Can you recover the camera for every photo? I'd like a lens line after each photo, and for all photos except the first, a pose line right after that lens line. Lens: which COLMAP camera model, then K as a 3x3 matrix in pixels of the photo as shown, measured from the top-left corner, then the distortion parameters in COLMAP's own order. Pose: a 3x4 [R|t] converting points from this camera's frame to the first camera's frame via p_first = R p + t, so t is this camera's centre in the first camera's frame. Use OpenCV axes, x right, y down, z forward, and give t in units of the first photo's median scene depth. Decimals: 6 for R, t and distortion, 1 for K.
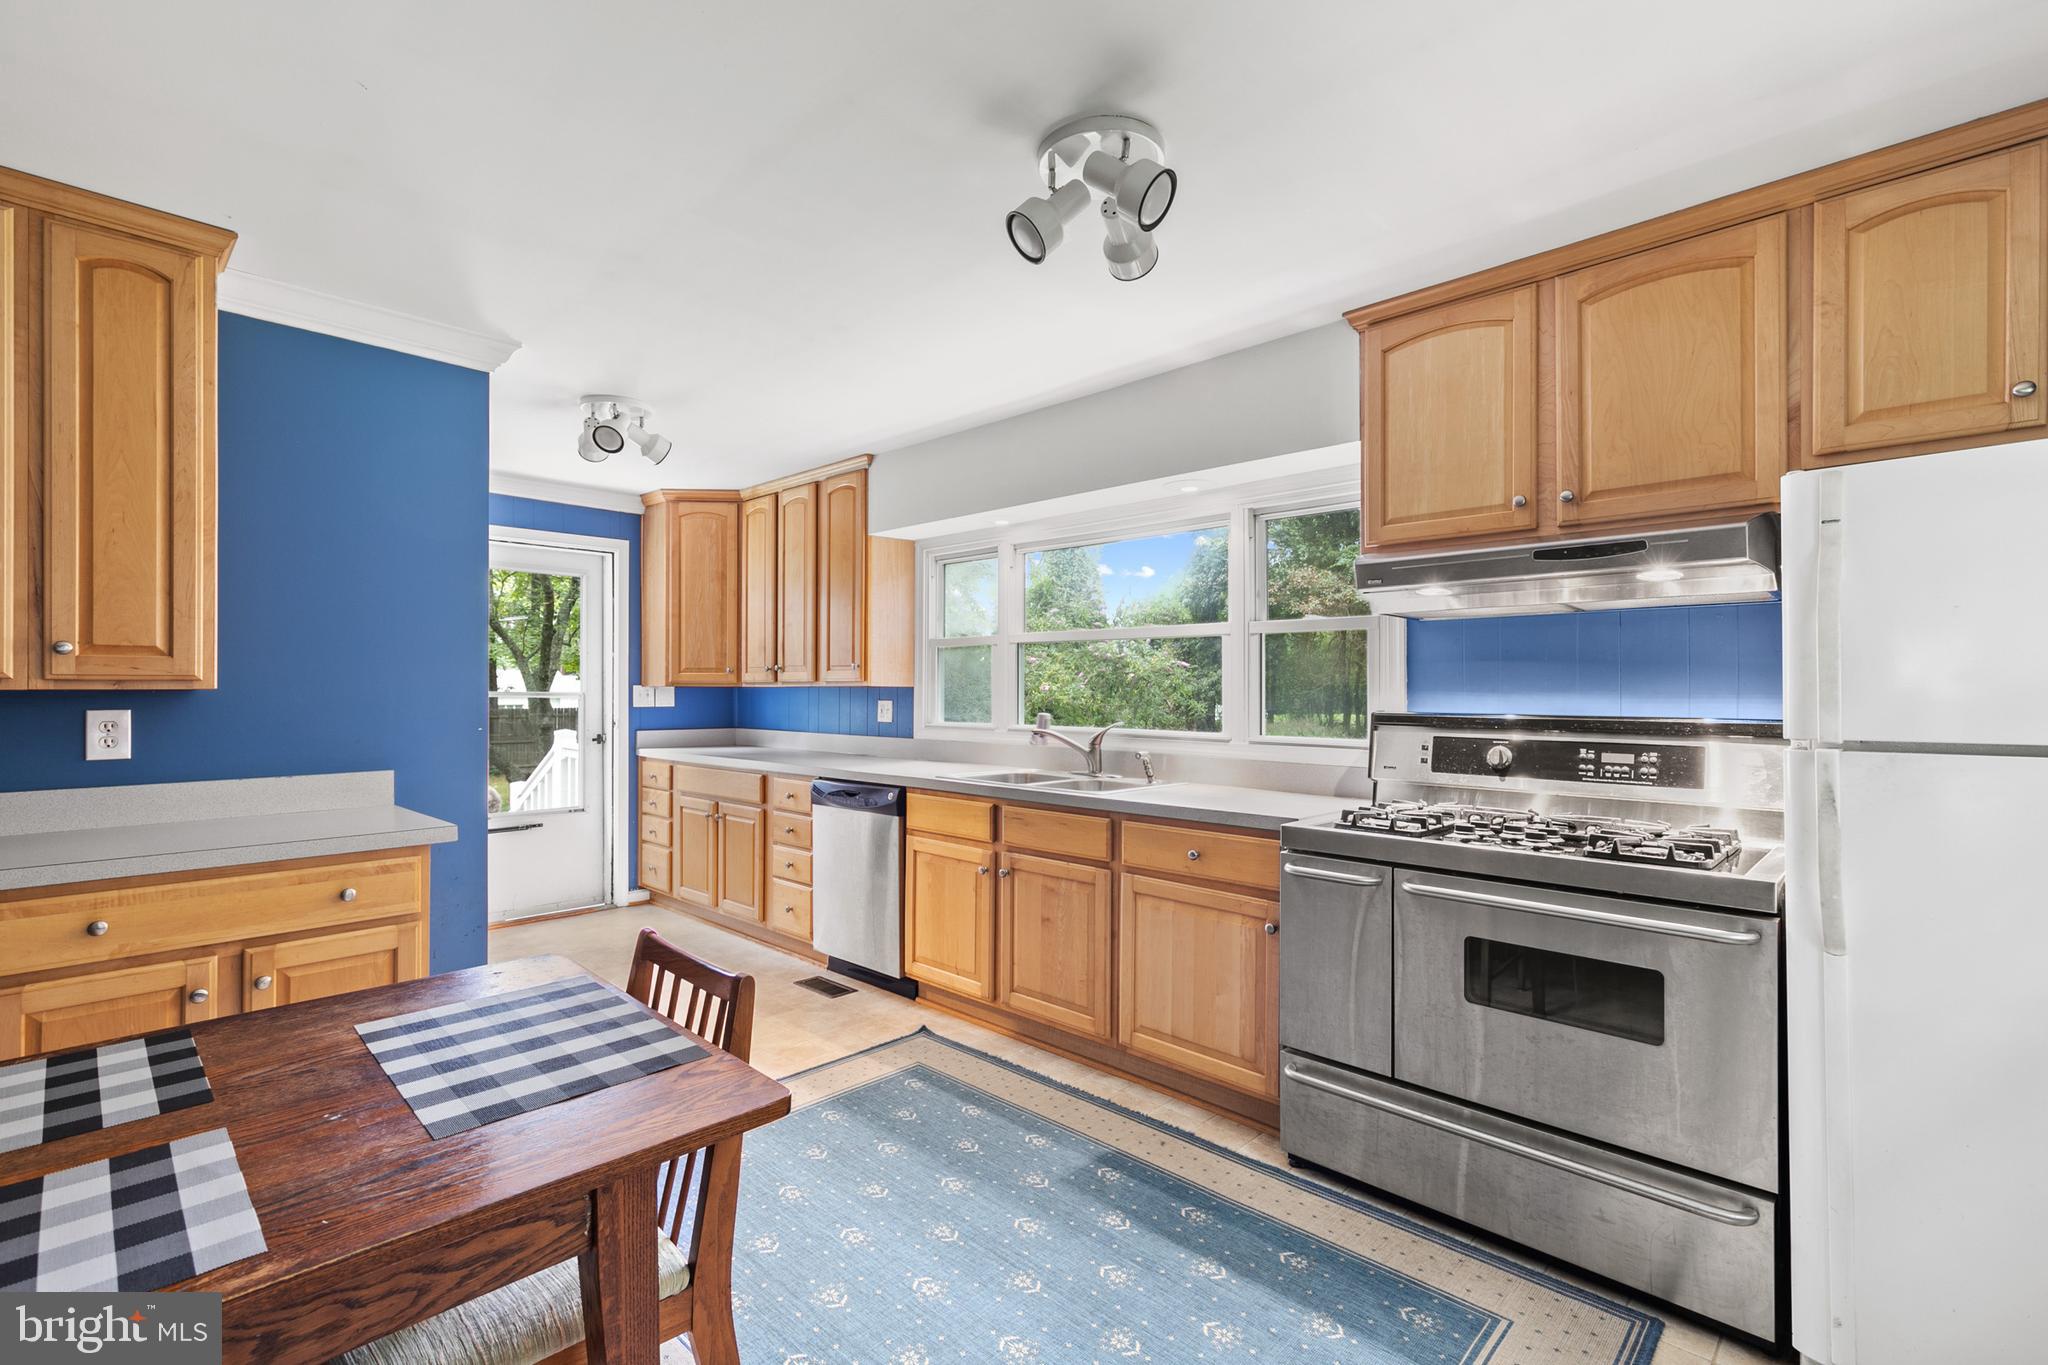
lens RADIAL K [[927.9, 0, 1008.5], [0, 927.9, 688.1], [0, 0, 1]] dist [0.006128, -0.000719]
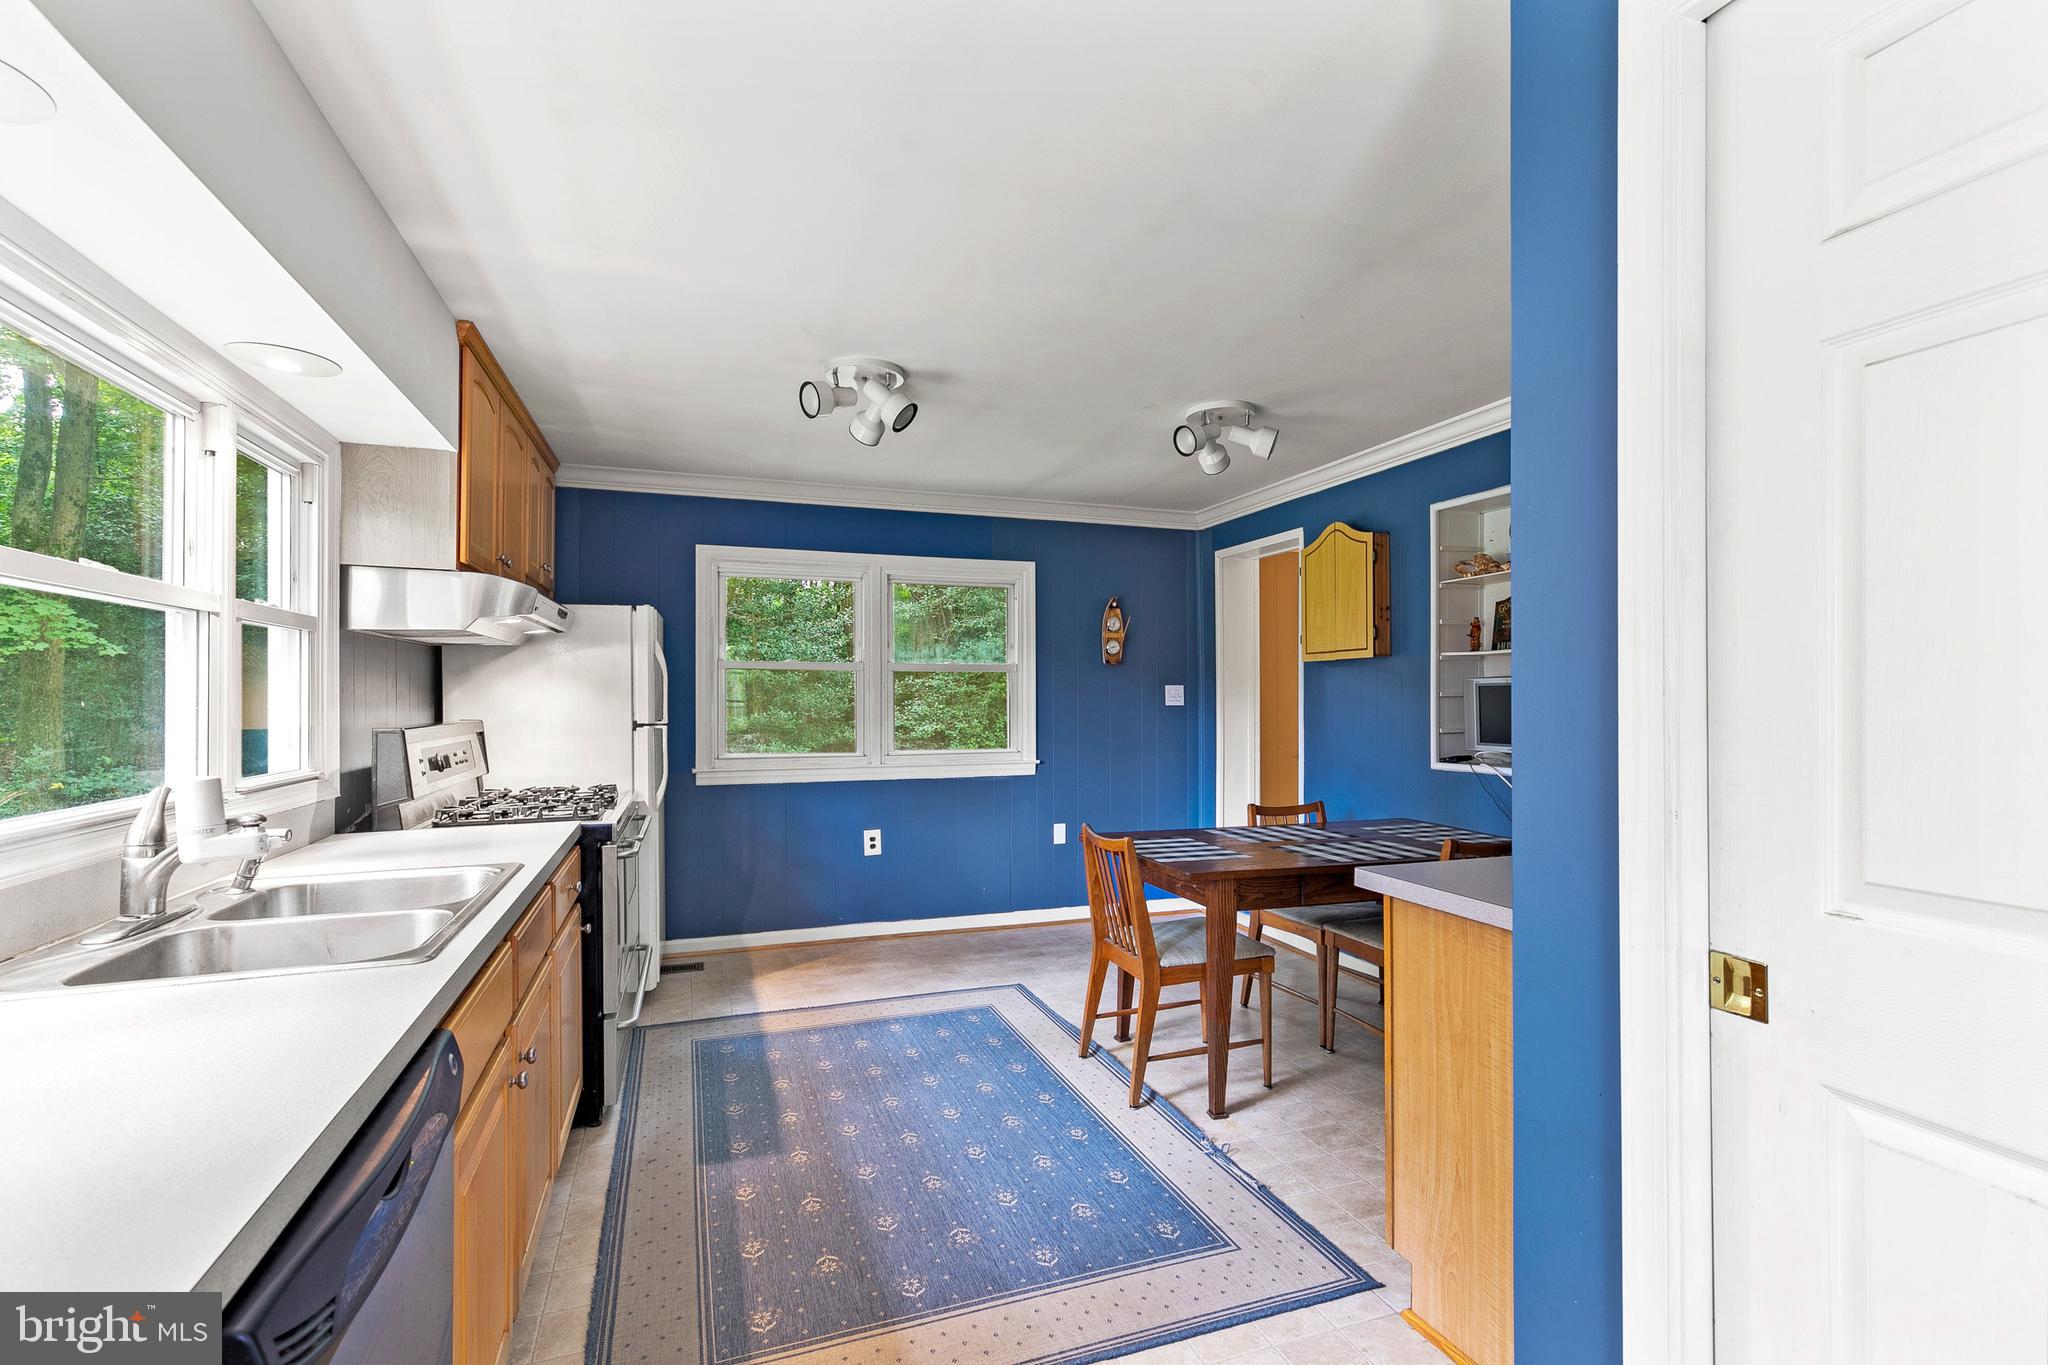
lens RADIAL K [[927.9, 0, 1020.0], [0, 927.9, 688.9], [0, 0, 1]] dist [0.006128, -0.000719]
pose [[-0.903322, 0.001120, 0.428963, -0.543612], [-0.004680, 0.999911, -0.012466, -0.005255], [-0.428939, -0.013269, -0.903236, 1.523015]]
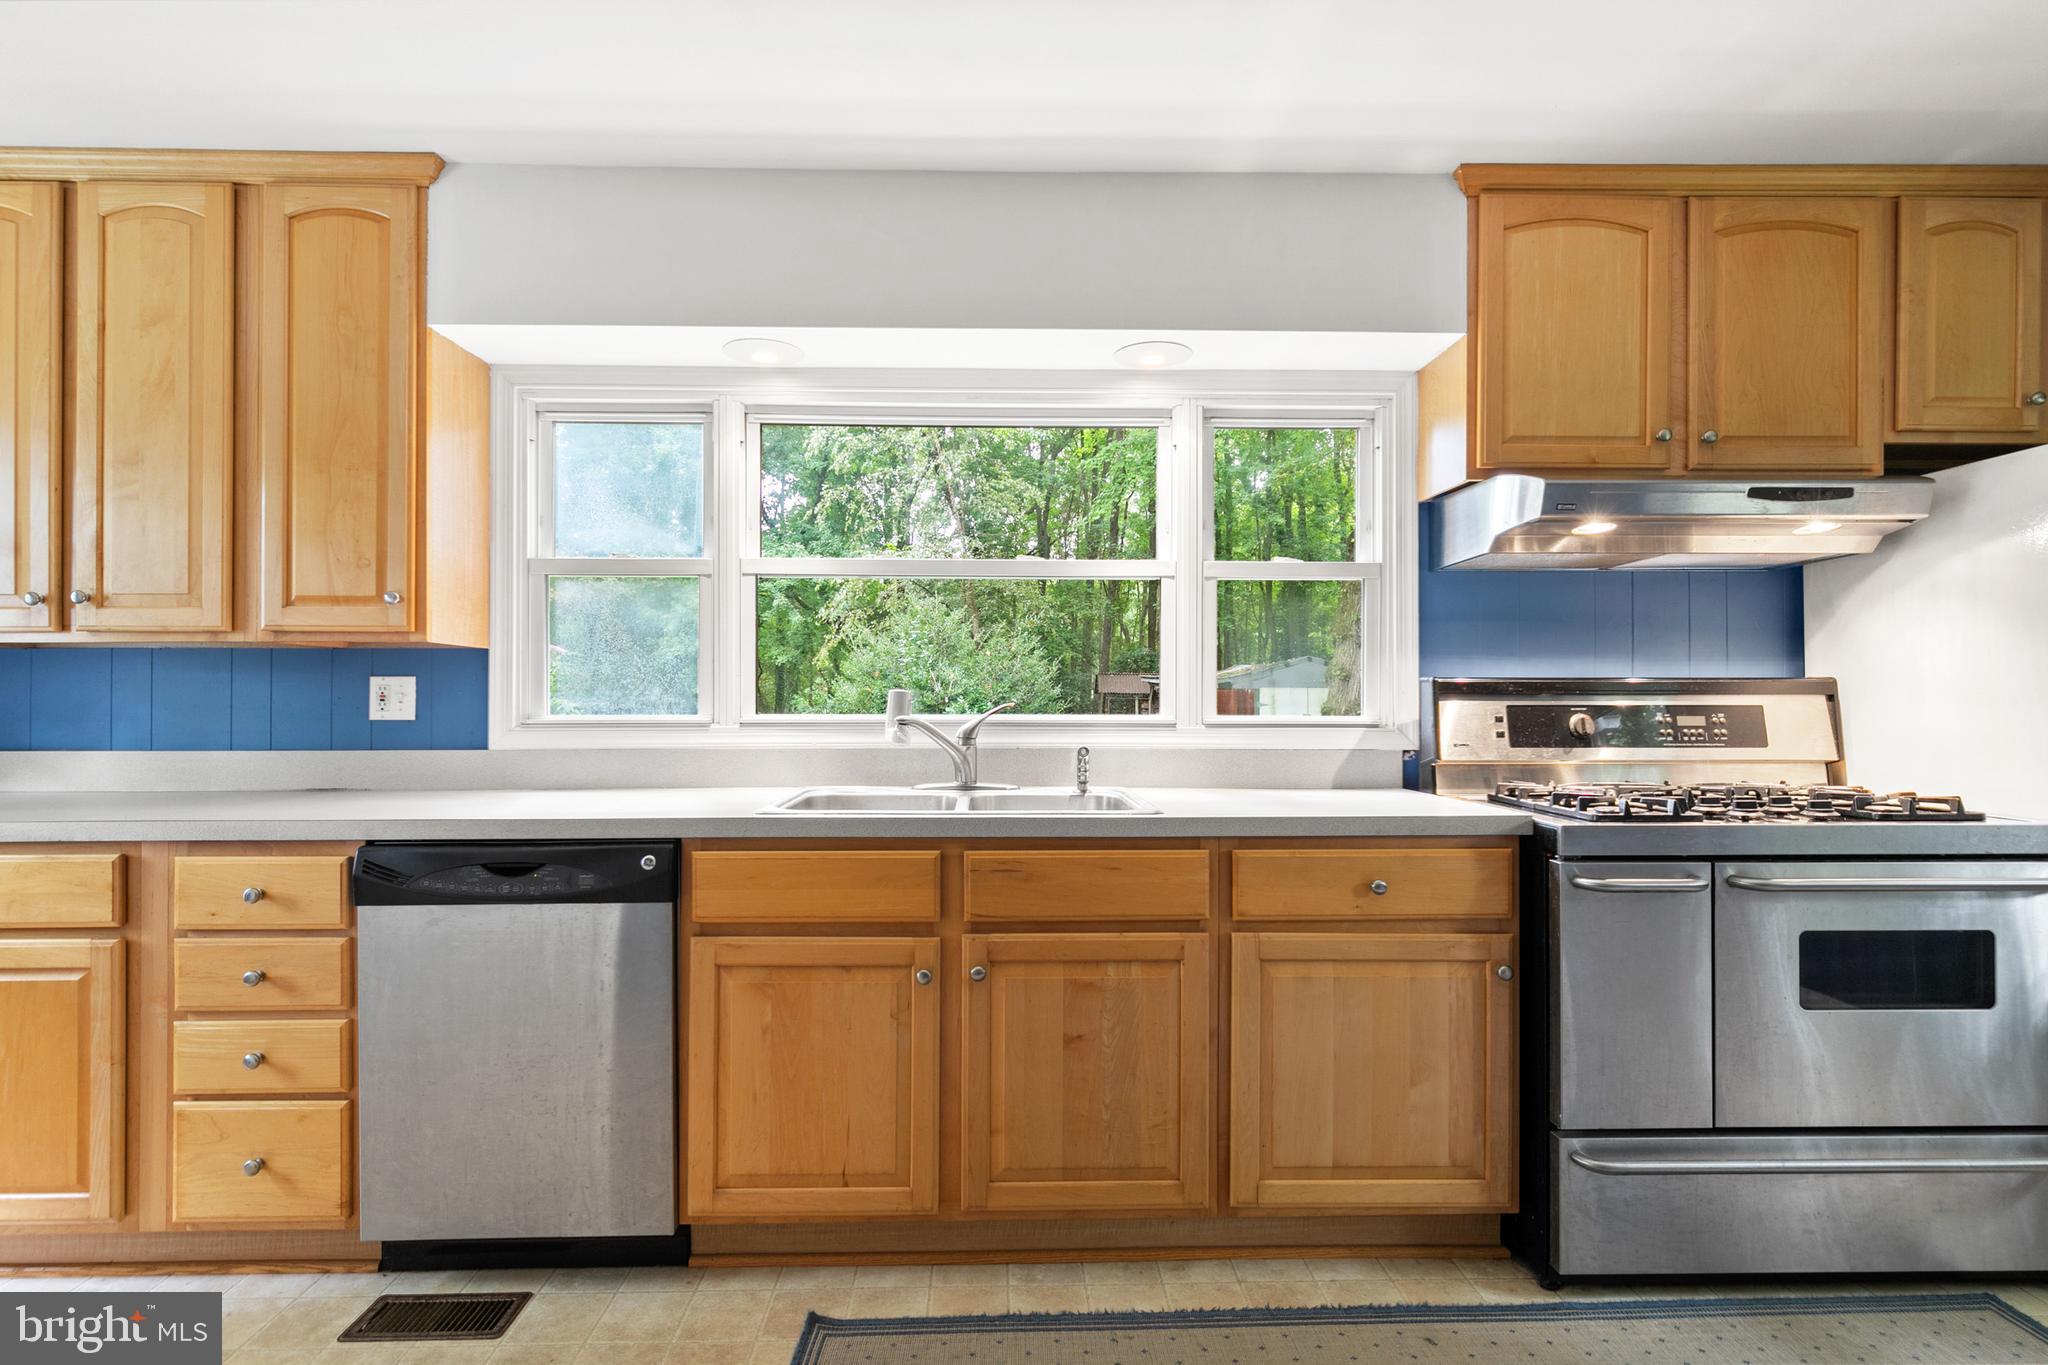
lens RADIAL K [[1037.5, 0, 1028.1], [0, 1037.5, 679.2], [0, 0, 1]] dist [0.002797, -0.002162]
pose [[0.693338, 0.006130, 0.720587, -0.485436], [0.001831, 0.999946, -0.010269, 0.034985], [-0.720611, 0.008439, 0.693289, 0.618494]]
